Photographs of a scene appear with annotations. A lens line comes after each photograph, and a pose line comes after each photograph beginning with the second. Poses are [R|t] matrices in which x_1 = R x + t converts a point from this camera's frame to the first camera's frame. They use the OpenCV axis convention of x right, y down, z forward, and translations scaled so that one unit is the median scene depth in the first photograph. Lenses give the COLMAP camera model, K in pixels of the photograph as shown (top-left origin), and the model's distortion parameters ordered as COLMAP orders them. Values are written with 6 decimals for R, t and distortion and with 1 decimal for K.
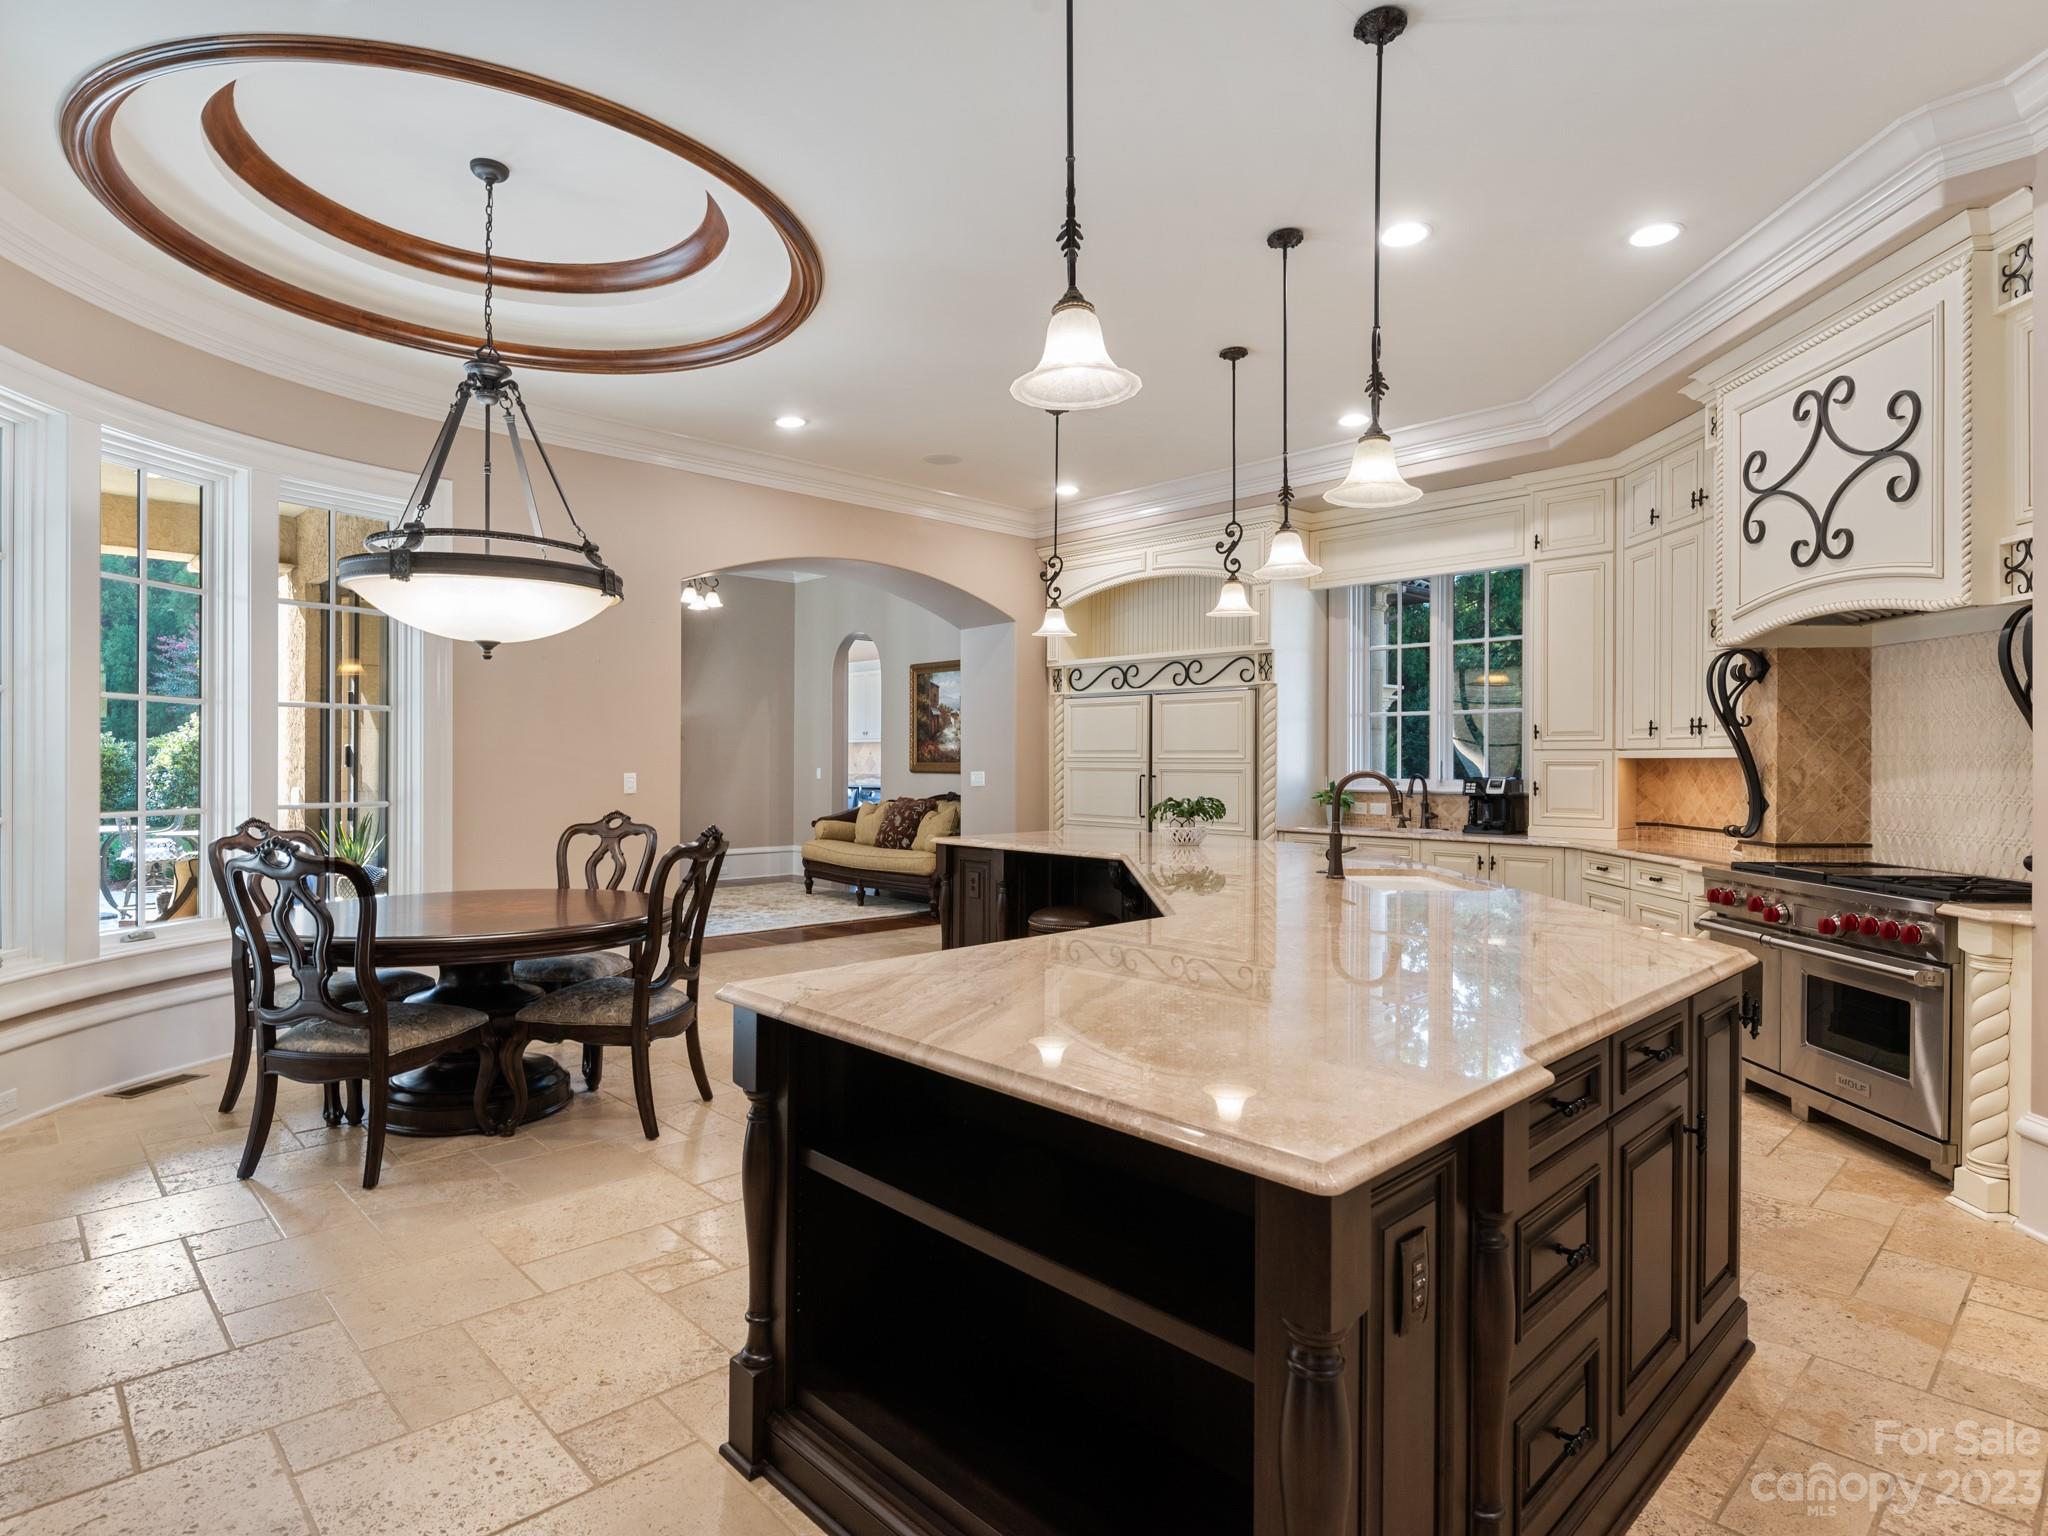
lens RADIAL K [[1140.0, 0, 1032.1], [0, 1140.0, 770.6], [0, 0, 1]] dist [0.000318, 0.001150]
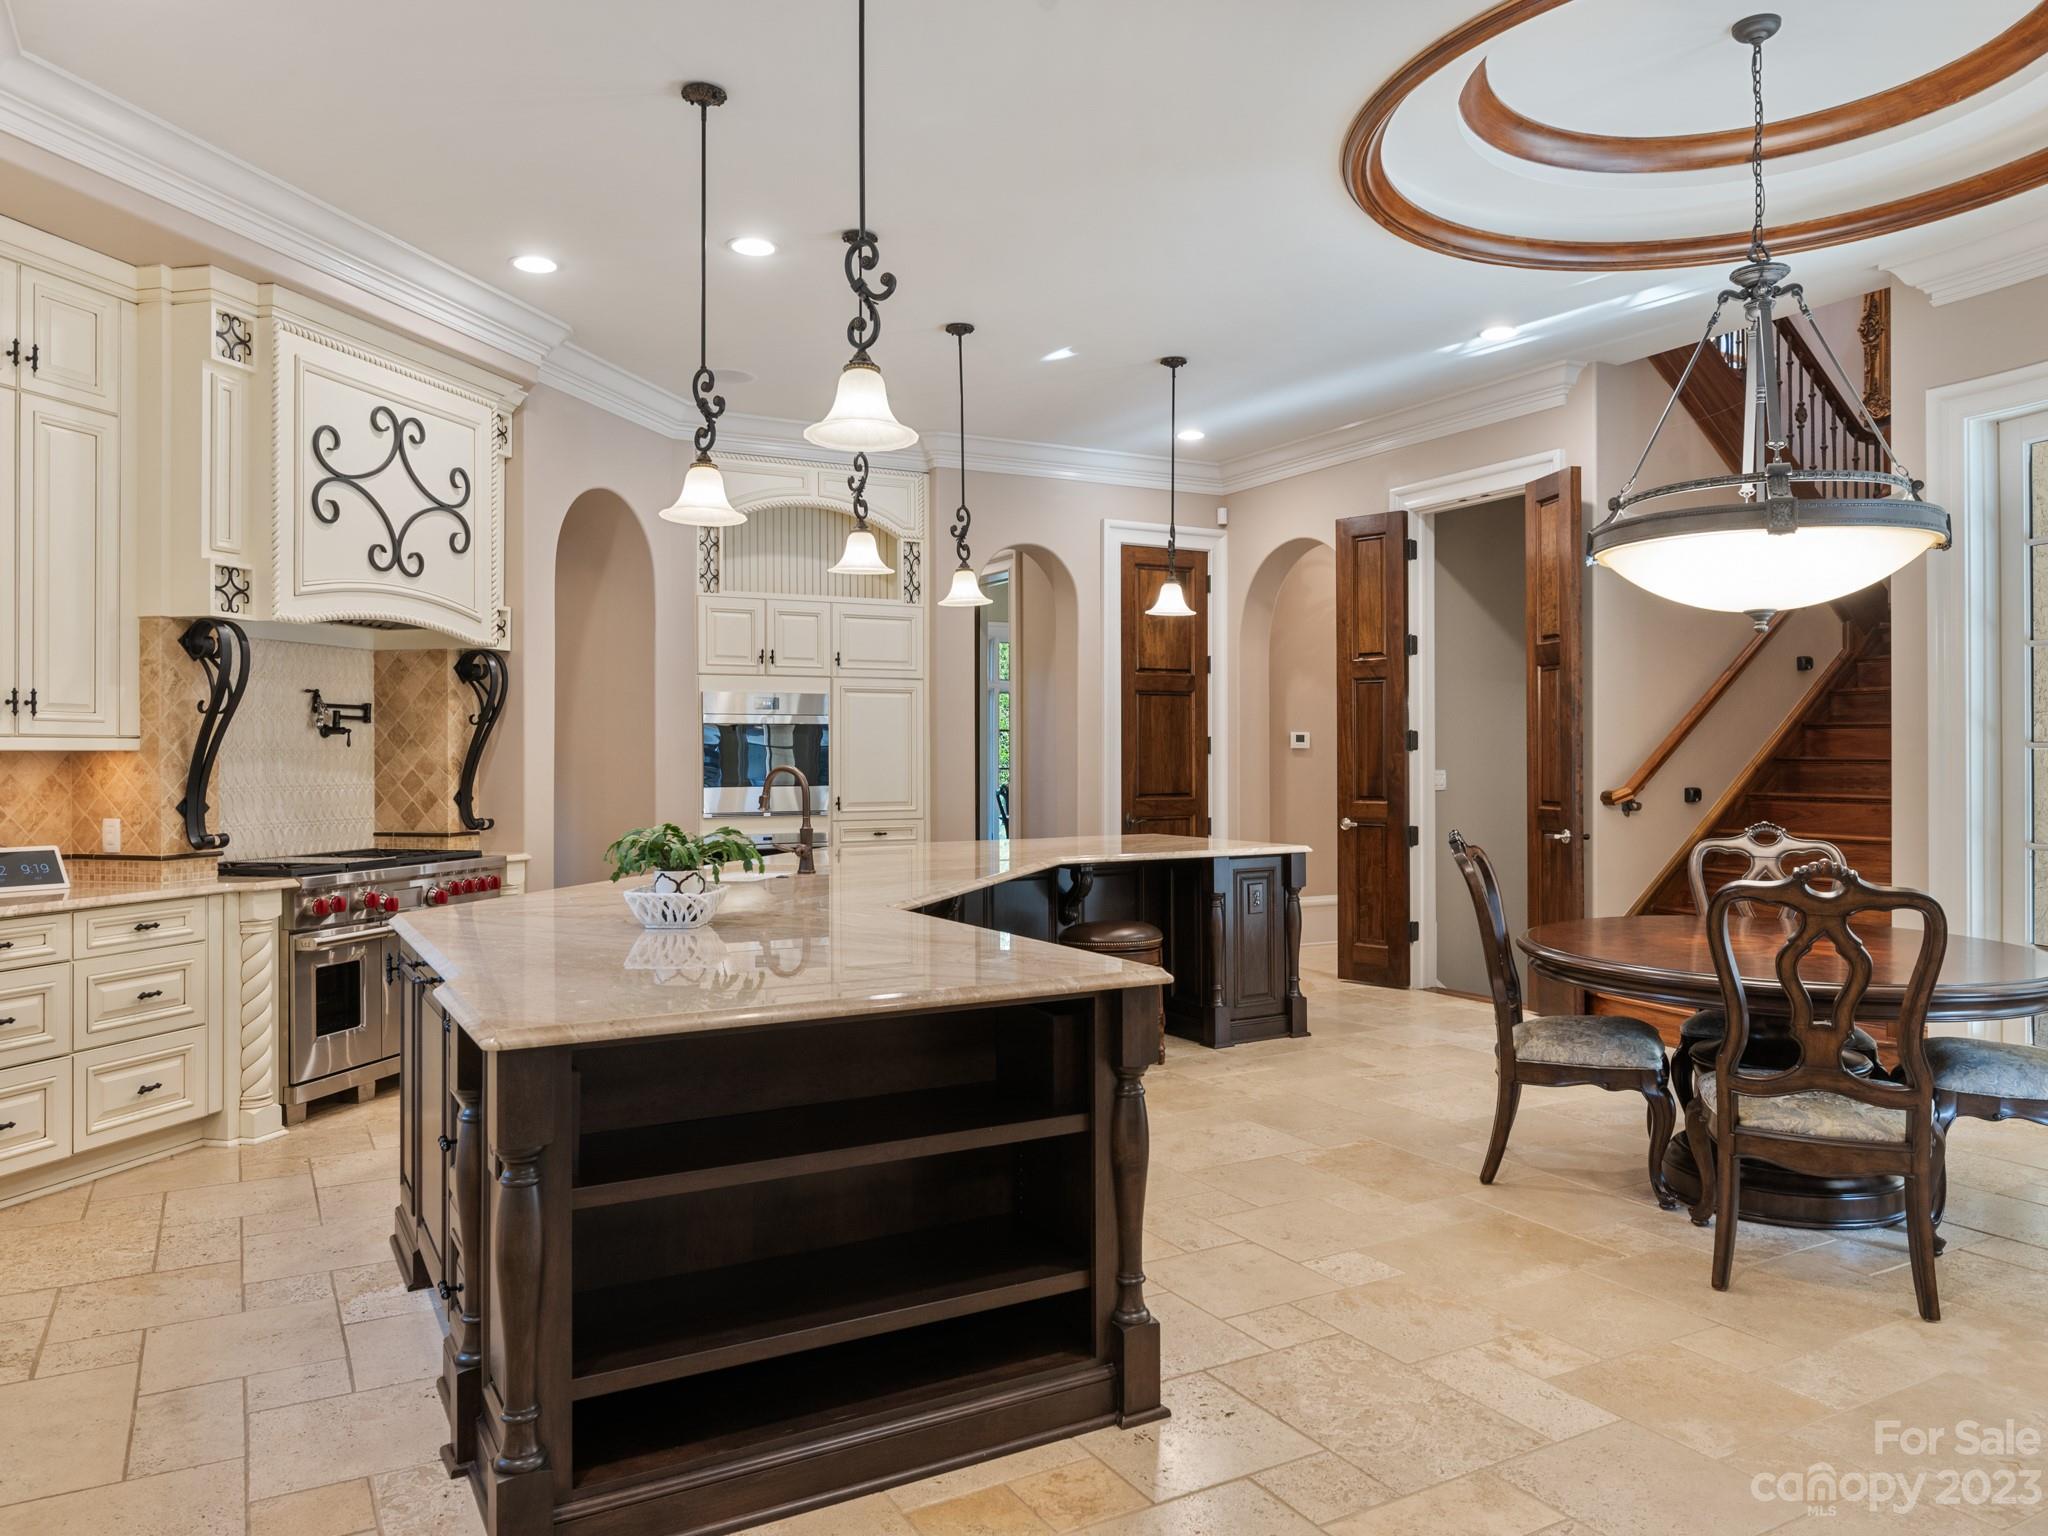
lens RADIAL K [[1418.7, 0, 1026.7], [0, 1418.7, 723.1], [0, 0, 1]] dist [0.002402, -0.001107]
pose [[-0.963732, 0.001444, 0.266868, -0.249160], [-0.001650, 0.999934, -0.011369, -0.023607], [-0.266867, -0.011397, -0.963666, 2.084913]]
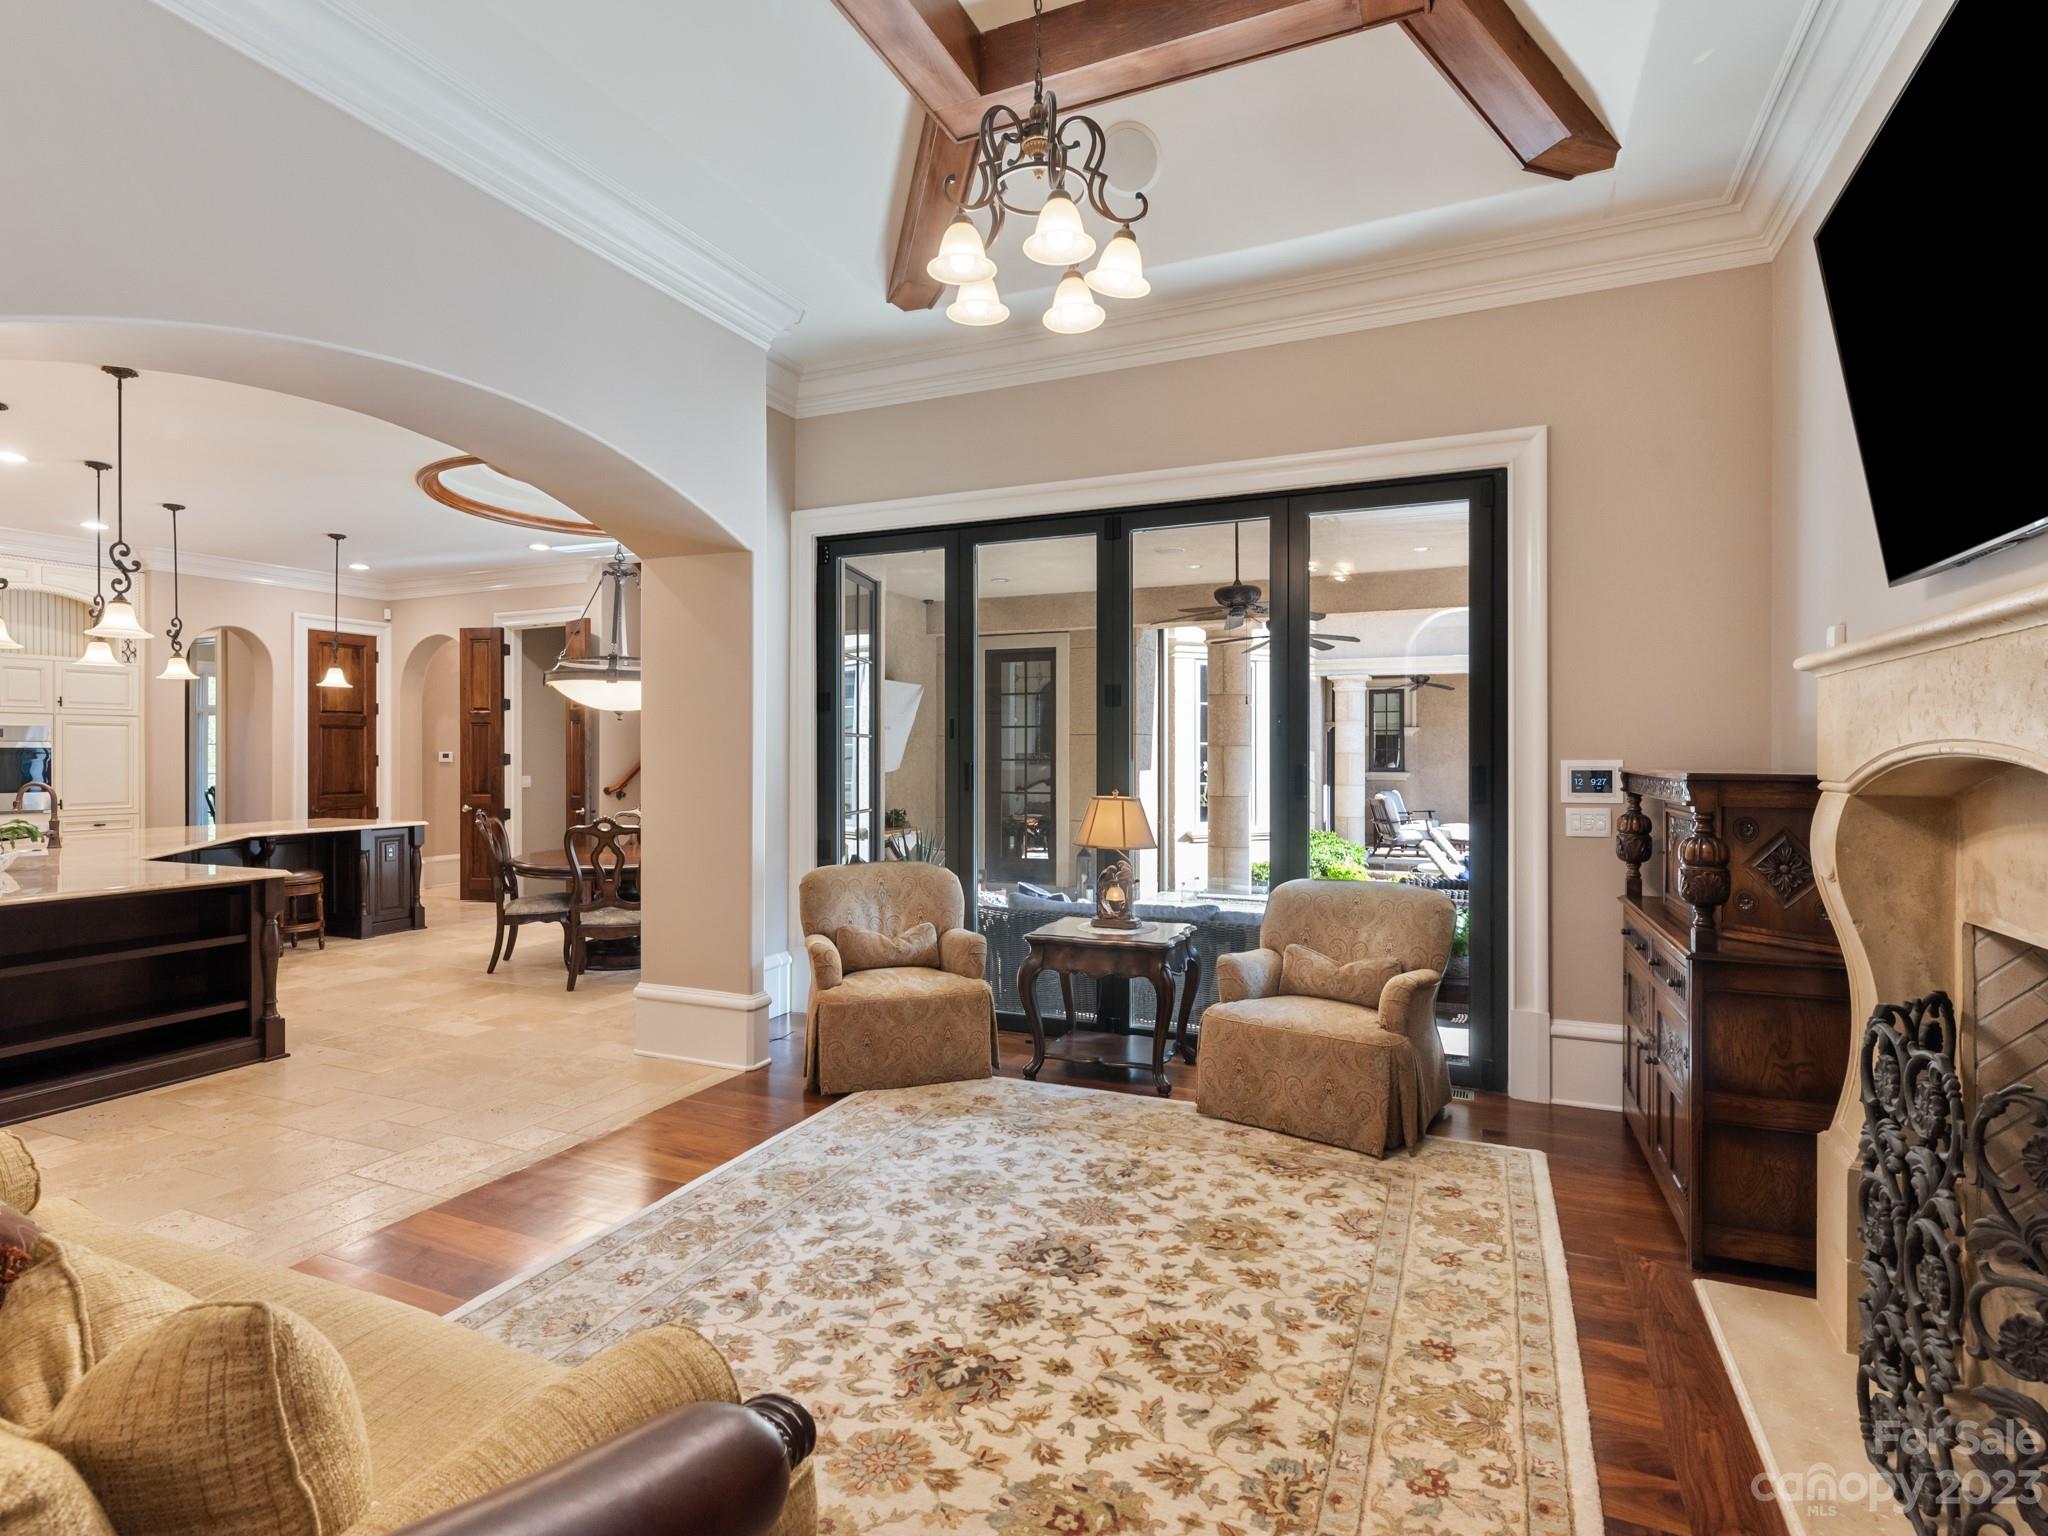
lens RADIAL K [[1048.8, 0, 1027.9], [0, 1048.8, 753.1], [0, 0, 1]] dist [0.000817, -0.001464]
pose [[-0.931597, -0.007743, -0.363410, -0.483611], [-0.010443, 0.999931, 0.005465, -0.063781], [0.363342, 0.008887, -0.931613, 2.838067]]
